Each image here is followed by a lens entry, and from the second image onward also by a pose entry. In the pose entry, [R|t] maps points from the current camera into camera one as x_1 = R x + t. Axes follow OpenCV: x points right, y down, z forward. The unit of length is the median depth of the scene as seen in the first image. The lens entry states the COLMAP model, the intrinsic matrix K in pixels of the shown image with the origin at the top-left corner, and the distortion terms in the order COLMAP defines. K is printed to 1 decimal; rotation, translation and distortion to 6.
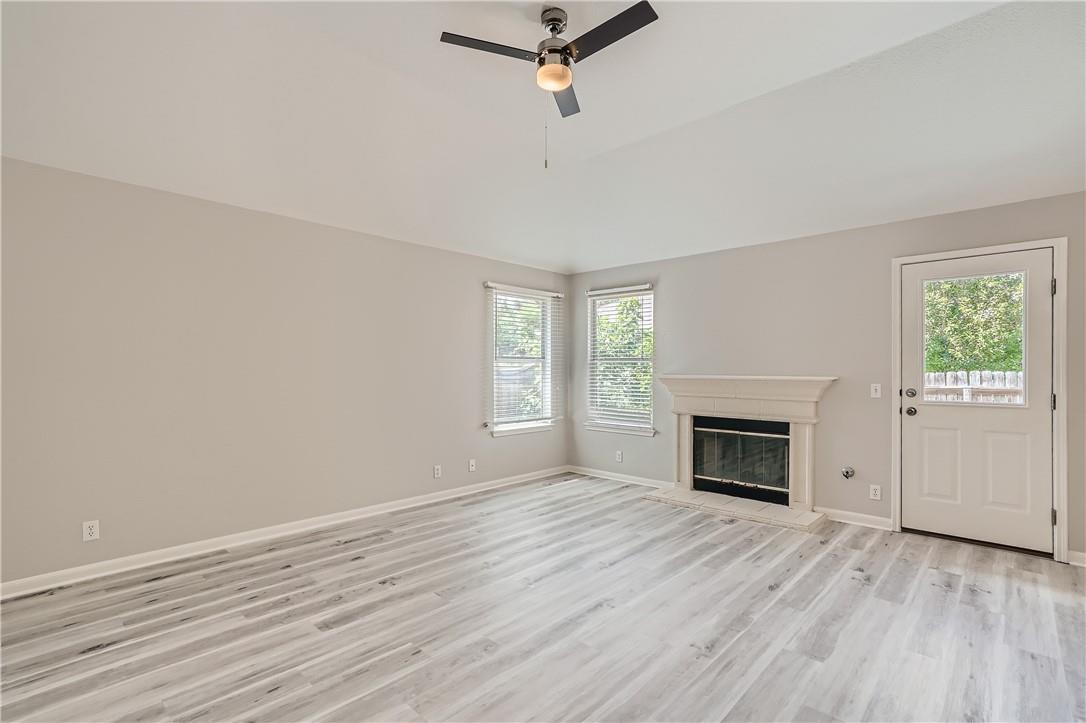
lens RADIAL K [[502.3, 0, 547.9], [0, 502.3, 373.6], [0, 0, 1]] dist [-0.013015, 0.010046]
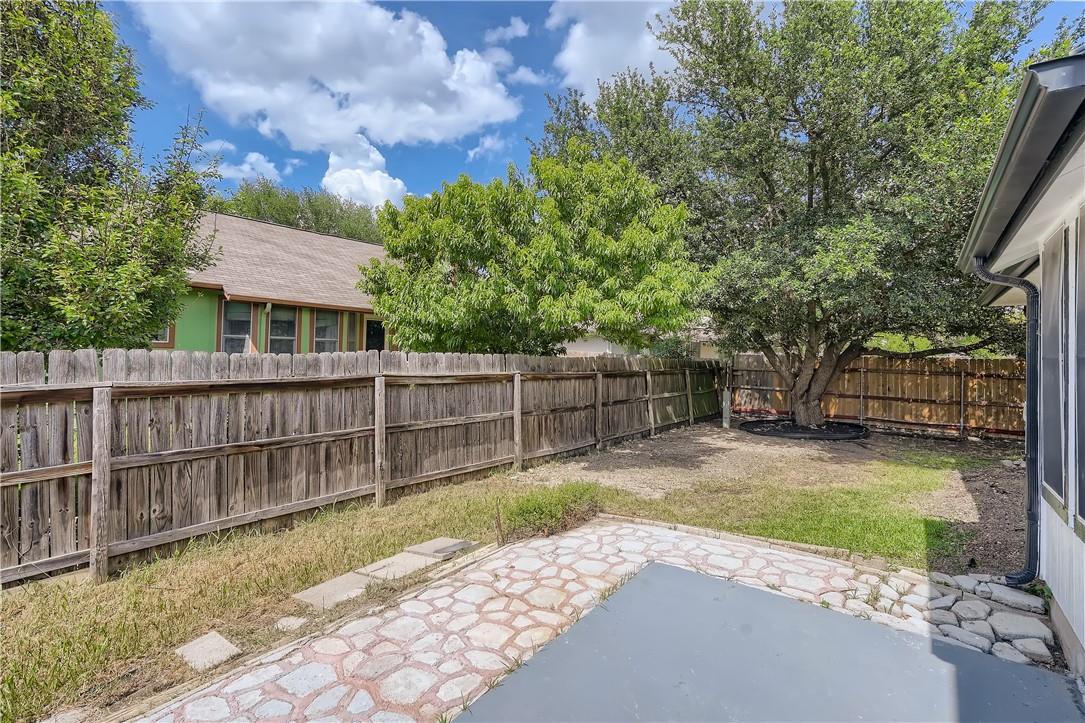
lens RADIAL K [[501.8, 0, 535.0], [0, 501.8, 353.9], [0, 0, 1]] dist [-0.013015, 0.010046]
pose [[-0.098215, -0.005991, 0.995147, 0.780587], [-0.022624, 0.999737, 0.003786, -0.023927], [-0.994908, -0.022142, -0.098324, 1.447990]]
